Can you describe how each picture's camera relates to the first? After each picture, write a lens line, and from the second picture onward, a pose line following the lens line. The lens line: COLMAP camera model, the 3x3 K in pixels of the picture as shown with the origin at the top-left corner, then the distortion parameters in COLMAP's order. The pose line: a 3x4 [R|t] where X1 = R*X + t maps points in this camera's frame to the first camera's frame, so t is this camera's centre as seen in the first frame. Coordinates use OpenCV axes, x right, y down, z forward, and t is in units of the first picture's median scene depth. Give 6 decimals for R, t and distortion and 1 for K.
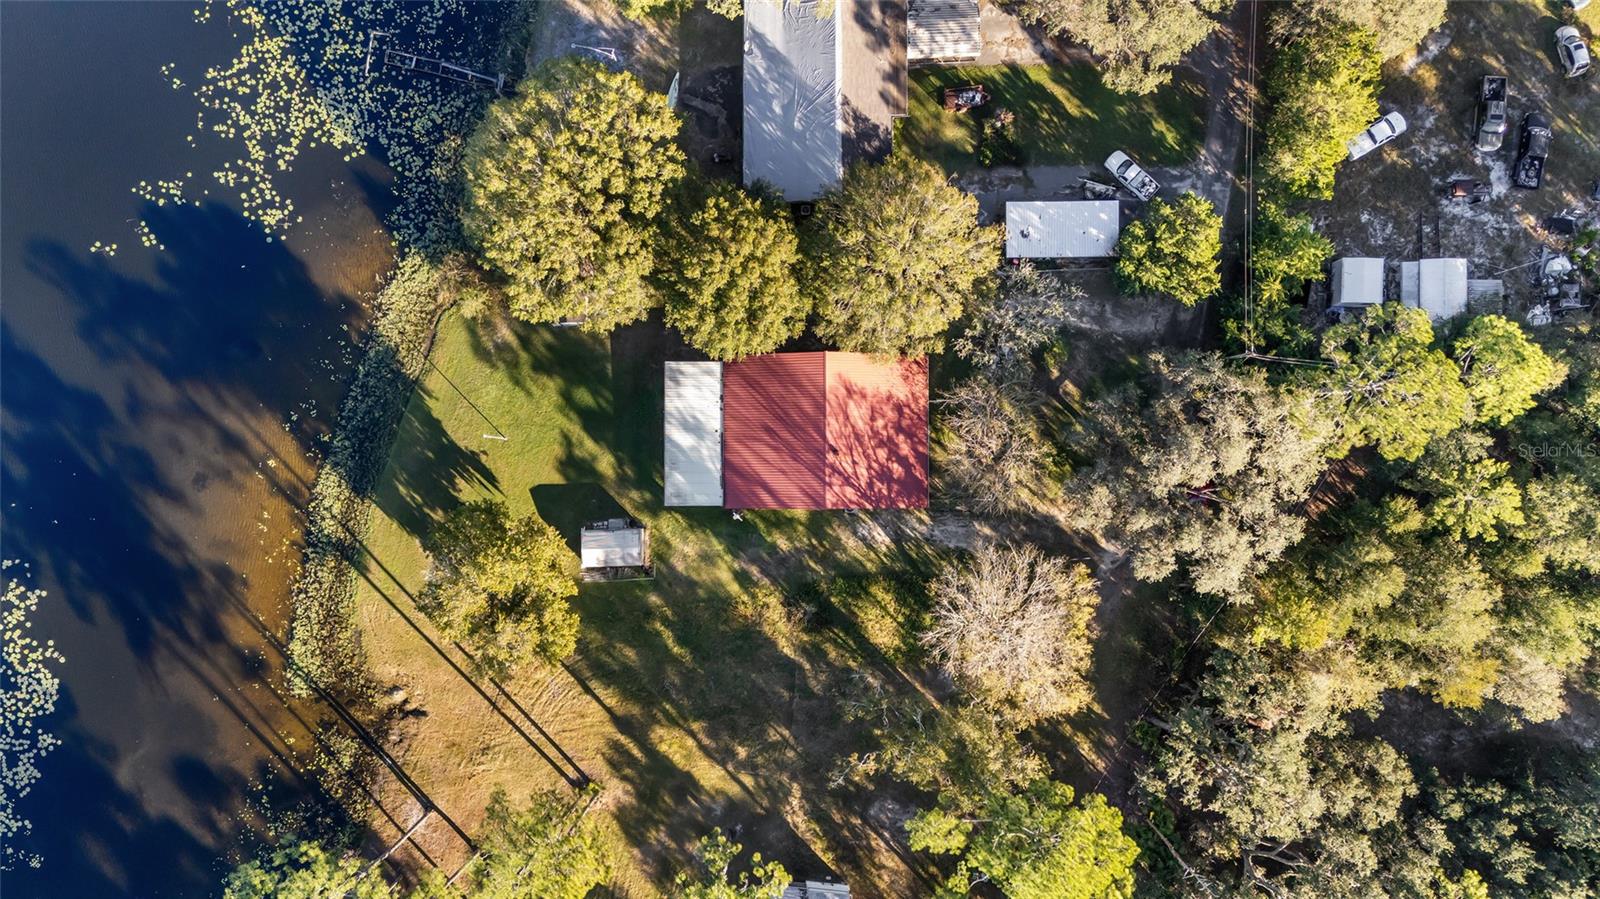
lens RADIAL K [[1114.3, 0, 800.0], [0, 1114.3, 449.5], [0, 0, 1]] dist [0.052338, -0.083809]
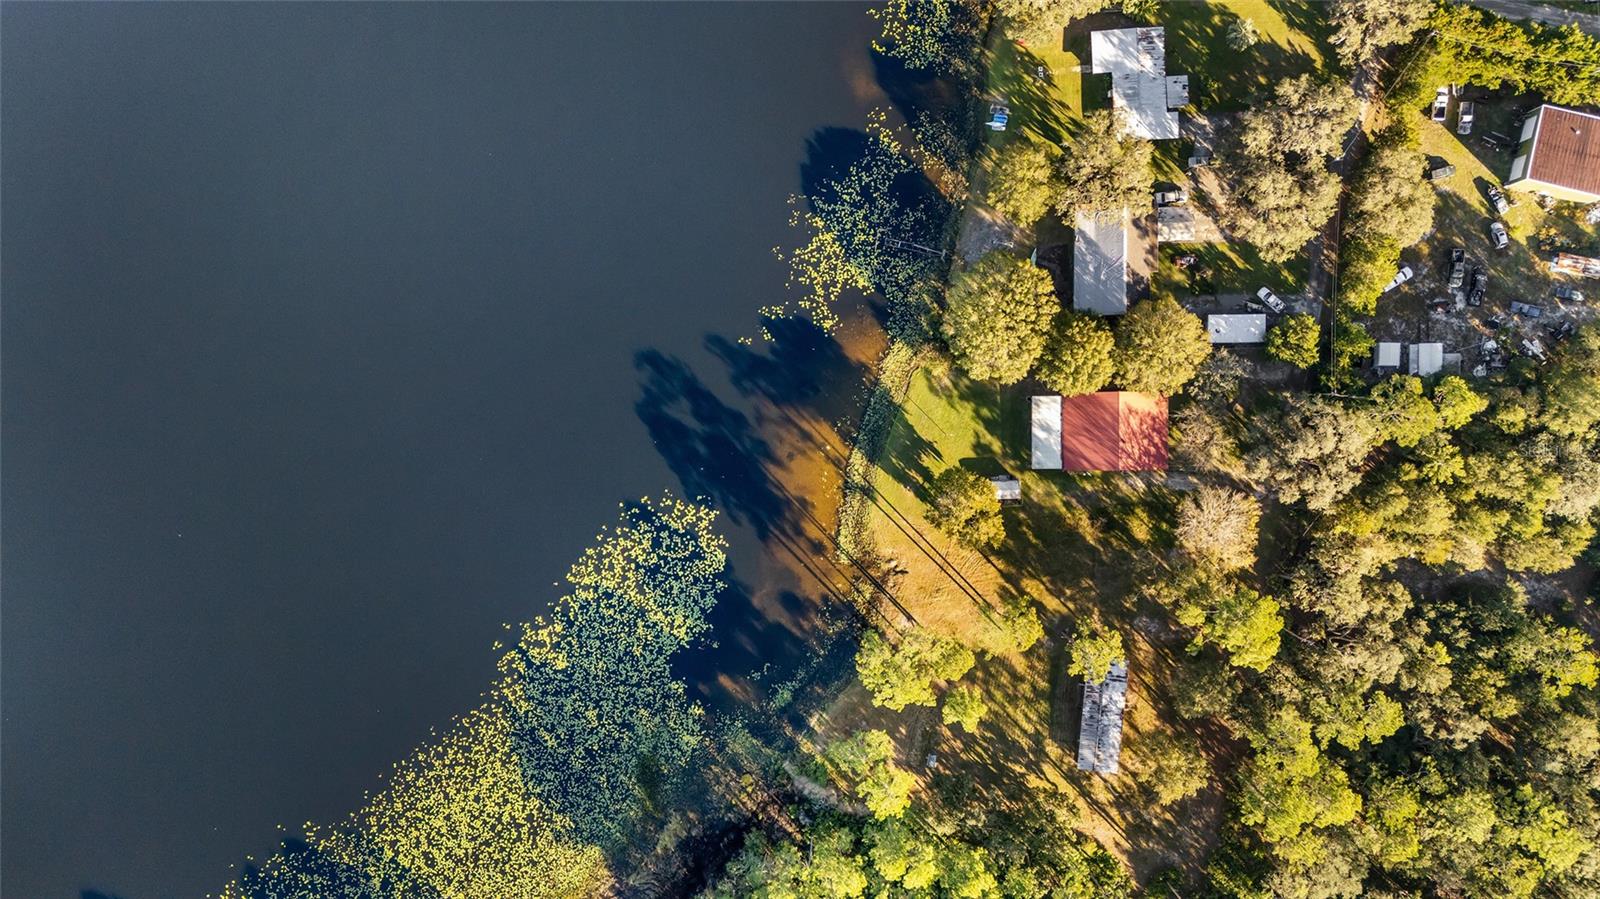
lens RADIAL K [[1100.9, 0, 753.9], [0, 1100.9, 440.0], [0, 0, 1]] dist [0.001402, -0.044273]
pose [[0.998487, -0.004007, -0.054845, -0.509319], [0.005729, 0.999495, 0.031264, -0.064375], [0.054692, -0.031531, 0.998005, -0.987414]]
